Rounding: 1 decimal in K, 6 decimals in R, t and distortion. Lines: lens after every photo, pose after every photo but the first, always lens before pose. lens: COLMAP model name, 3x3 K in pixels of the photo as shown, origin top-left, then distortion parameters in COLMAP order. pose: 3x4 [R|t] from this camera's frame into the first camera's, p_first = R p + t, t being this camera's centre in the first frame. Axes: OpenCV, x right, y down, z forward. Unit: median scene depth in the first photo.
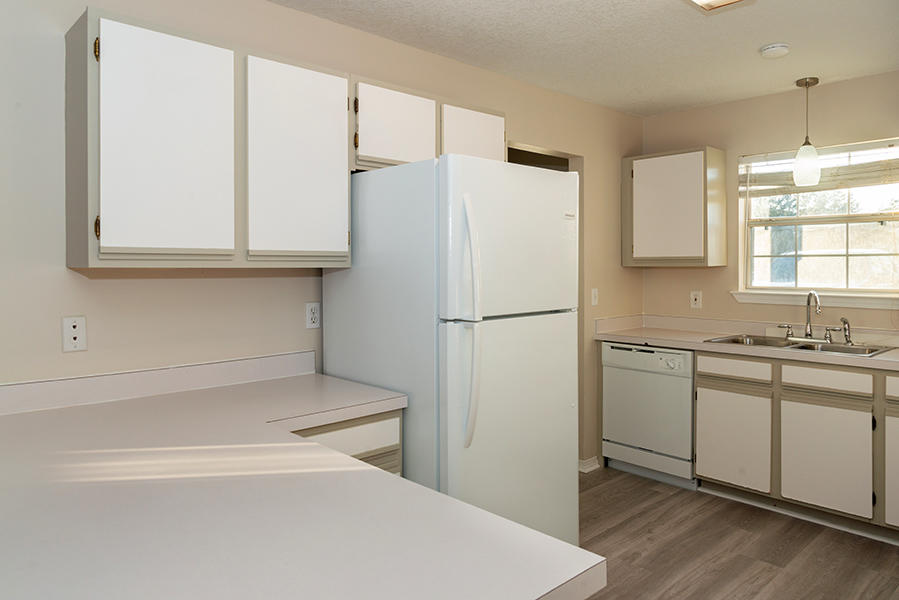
lens RADIAL K [[606.0, 0, 452.5], [0, 606.0, 269.2], [0, 0, 1]] dist [0.003936, -0.004686]
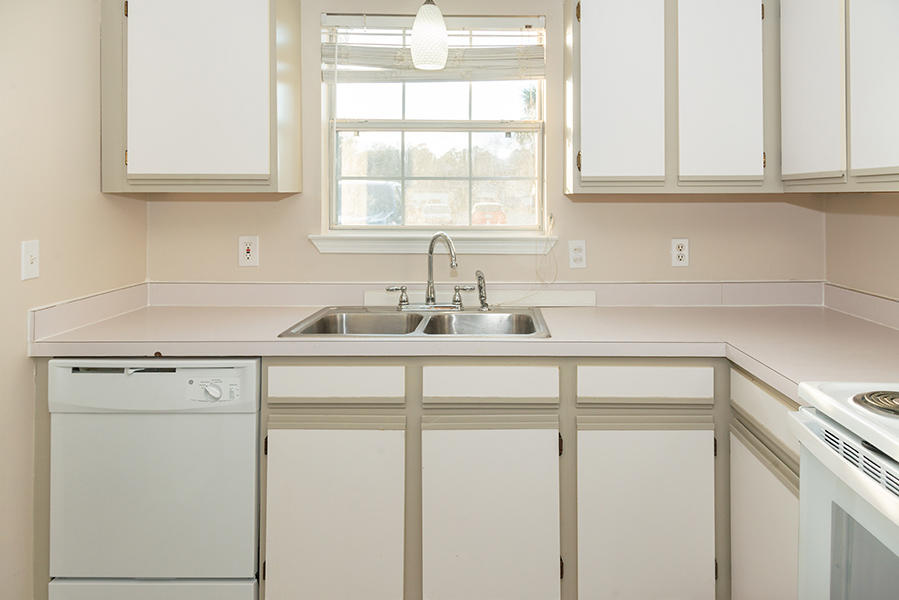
lens RADIAL K [[619.9, 0, 499.6], [0, 619.9, 194.9], [0, 0, 1]] dist [0.000791, -0.001872]
pose [[0.669494, 0.005791, 0.742795, 0.147085], [0.000681, 0.999964, -0.008409, 0.002488], [-0.742817, 0.006135, 0.669466, 0.509019]]
